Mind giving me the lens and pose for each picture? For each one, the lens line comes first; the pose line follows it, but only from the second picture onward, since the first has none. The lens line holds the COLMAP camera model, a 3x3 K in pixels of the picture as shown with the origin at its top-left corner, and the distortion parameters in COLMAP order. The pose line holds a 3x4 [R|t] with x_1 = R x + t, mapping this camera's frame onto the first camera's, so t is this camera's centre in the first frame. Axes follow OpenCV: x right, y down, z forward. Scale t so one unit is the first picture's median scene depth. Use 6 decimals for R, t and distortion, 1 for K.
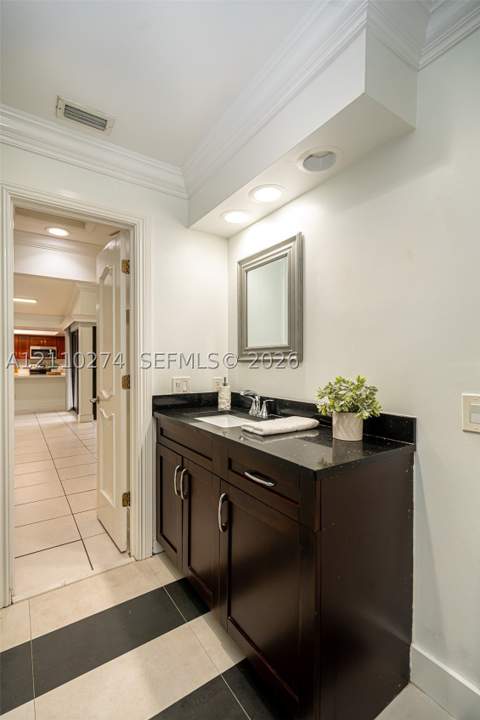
lens RADIAL K [[324.8, 0, 240.0], [0, 324.8, 360.0], [0, 0, 1]] dist [-0.001291, -0.000582]
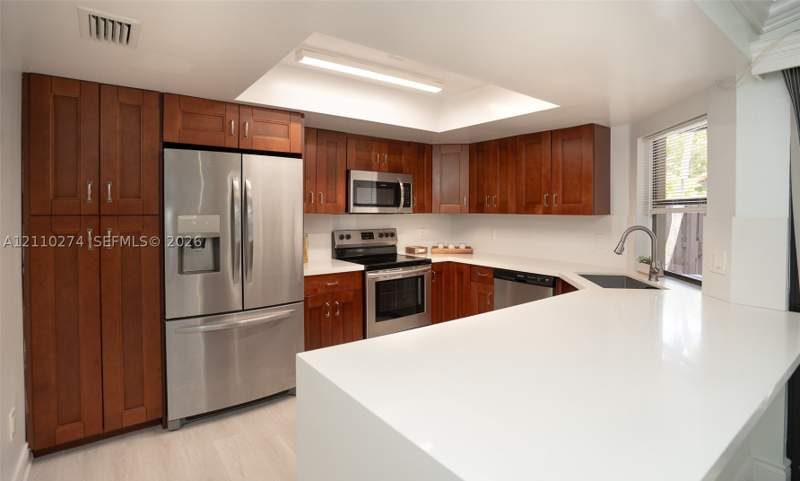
lens RADIAL K [[391.5, 0, 398.4], [0, 391.5, 214.4], [0, 0, 1]] dist [-0.052370, 0.014416]
pose [[0.998420, 0.002772, 0.056116, -0.614719], [-0.003331, 0.999946, 0.009868, -0.005266], [-0.056085, -0.010040, 0.998375, 0.628684]]
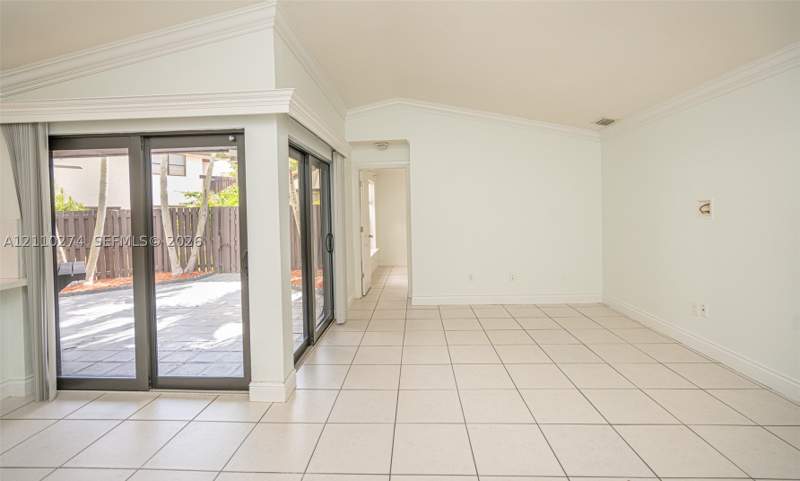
lens RADIAL K [[361.2, 0, 400.0], [0, 361.2, 213.0], [0, 0, 1]] dist [0.000272, 0.000100]
pose [[0.606861, -0.017195, 0.794622, -0.460656], [0.020225, 0.999776, 0.006188, -0.002369], [-0.794551, 0.012316, 0.607073, 0.408957]]
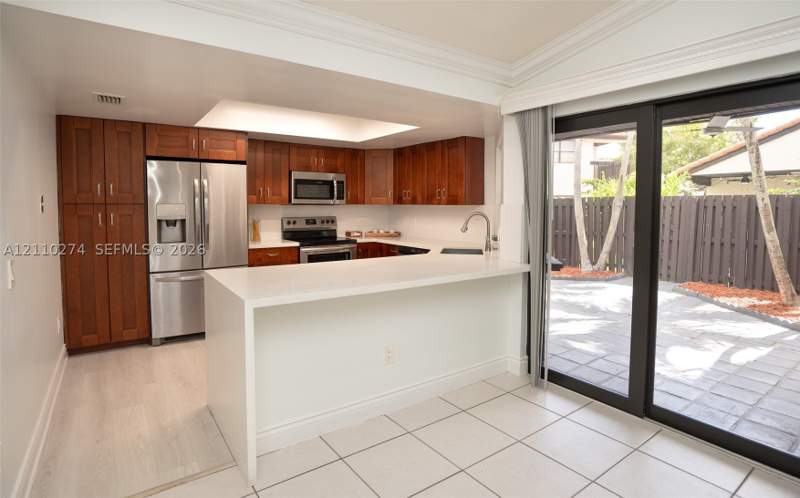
lens RADIAL K [[413.8, 0, 403.3], [0, 413.8, 224.9], [0, 0, 1]] dist [-0.030722, 0.001083]
pose [[0.999640, 0.002099, 0.026743, -0.518170], [-0.003375, 0.998852, 0.047780, -0.001784], [-0.026612, -0.047853, 0.998500, 0.486339]]
